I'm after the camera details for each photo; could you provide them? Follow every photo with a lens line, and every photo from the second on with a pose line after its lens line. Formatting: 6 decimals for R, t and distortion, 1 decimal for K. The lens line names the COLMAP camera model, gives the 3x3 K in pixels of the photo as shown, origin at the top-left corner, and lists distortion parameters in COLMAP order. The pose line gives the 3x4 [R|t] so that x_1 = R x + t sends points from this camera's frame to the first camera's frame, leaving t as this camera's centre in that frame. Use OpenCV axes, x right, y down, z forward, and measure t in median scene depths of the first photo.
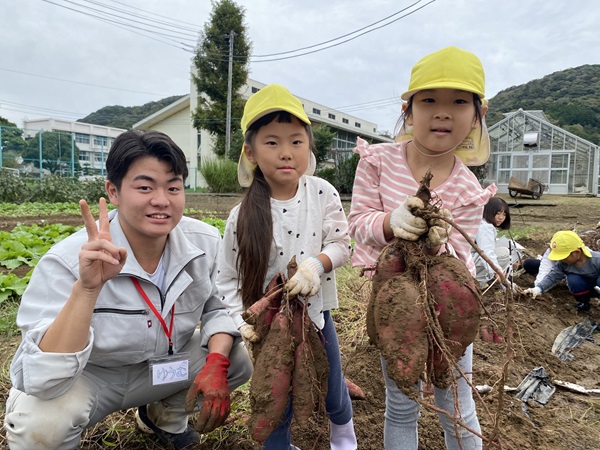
lens RADIAL K [[448.0, 0, 300.0], [0, 448.0, 225.0], [0, 0, 1]] dist [-0.001464, 0.004971]
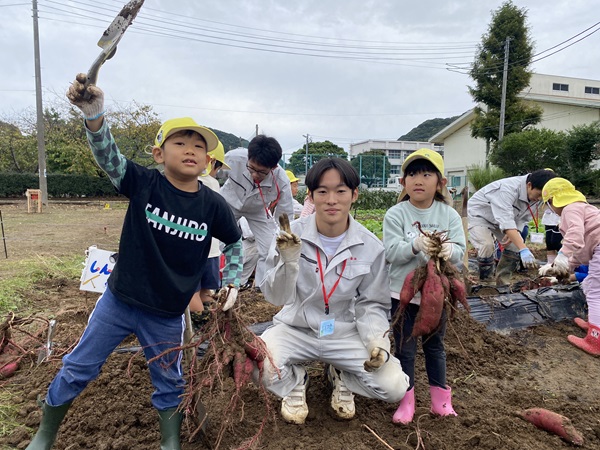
lens RADIAL K [[448.0, 0, 300.0], [0, 448.0, 225.0], [0, 0, 1]] dist [-0.001464, 0.004971]
pose [[0.776594, 0.008340, -0.629947, 0.110776], [-0.020996, 0.999700, -0.012648, 0.008931], [0.629652, 0.023048, 0.776535, -0.056056]]
